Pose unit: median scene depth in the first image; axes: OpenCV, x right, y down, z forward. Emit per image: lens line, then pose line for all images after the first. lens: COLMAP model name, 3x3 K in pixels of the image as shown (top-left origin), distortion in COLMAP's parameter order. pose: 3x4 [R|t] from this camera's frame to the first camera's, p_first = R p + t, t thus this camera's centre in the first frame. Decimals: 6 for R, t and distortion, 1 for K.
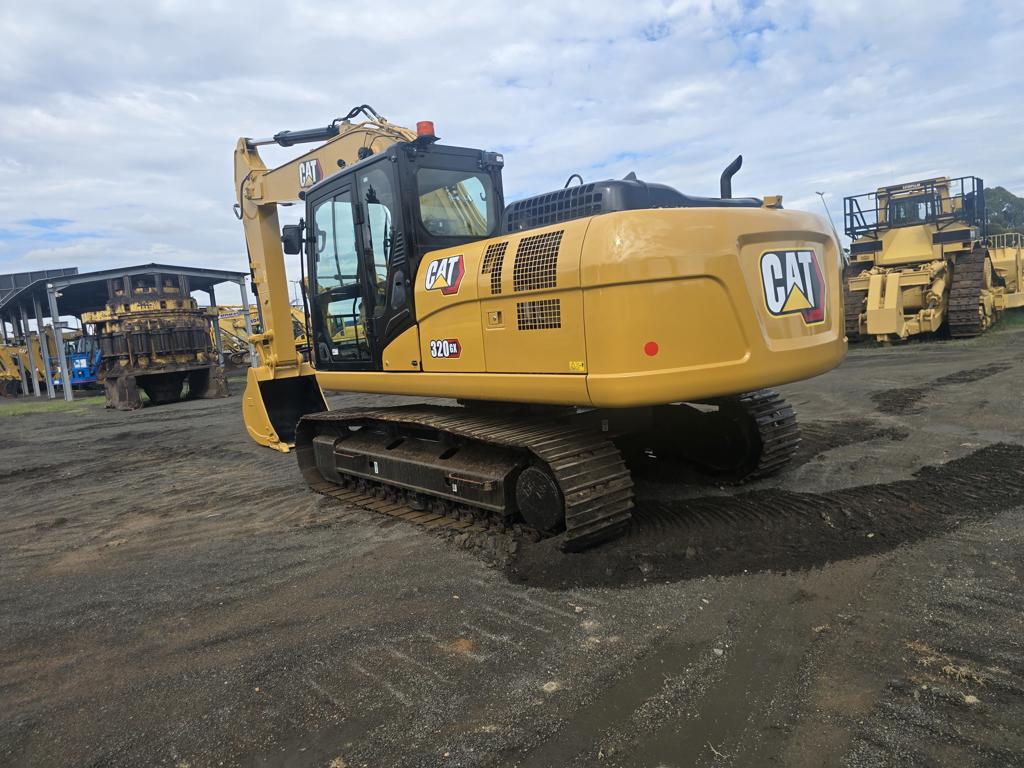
lens RADIAL K [[686.1, 0, 510.1], [0, 686.1, 388.7], [0, 0, 1]] dist [0.052234, -0.046424]
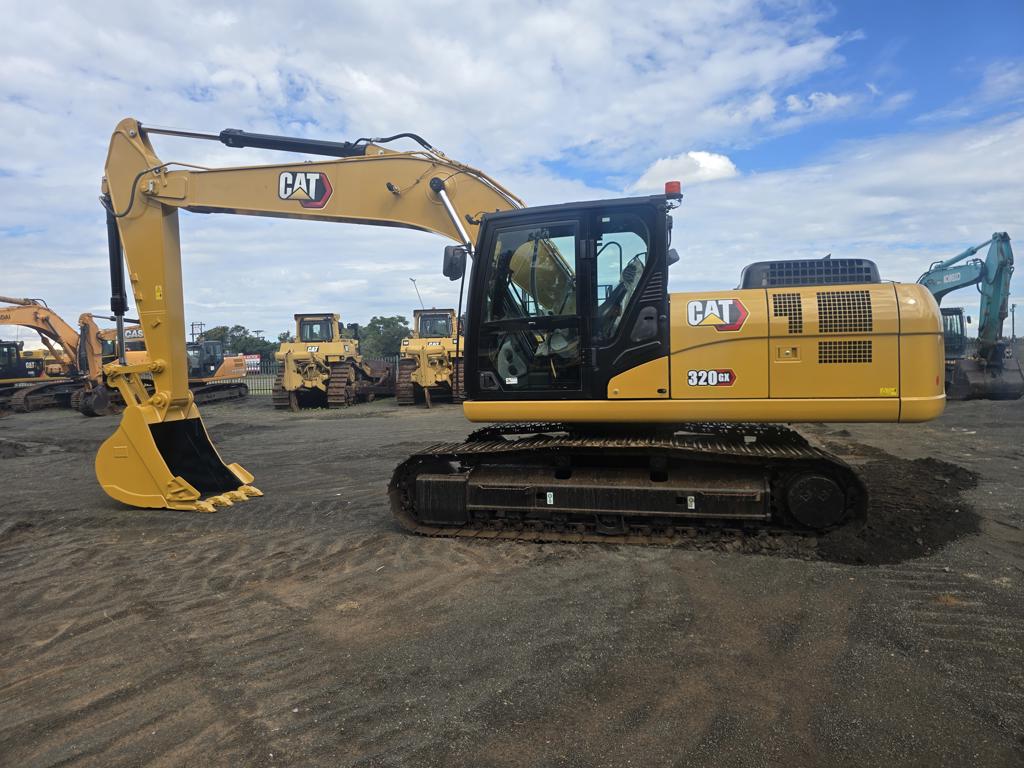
lens RADIAL K [[686.1, 0, 507.2], [0, 686.1, 380.5], [0, 0, 1]] dist [0.052234, -0.046424]
pose [[0.809290, 0.049991, 0.585278, -1.024546], [0.016230, 0.994089, -0.107350, 0.062514], [-0.587185, 0.096376, 0.803695, 0.276153]]
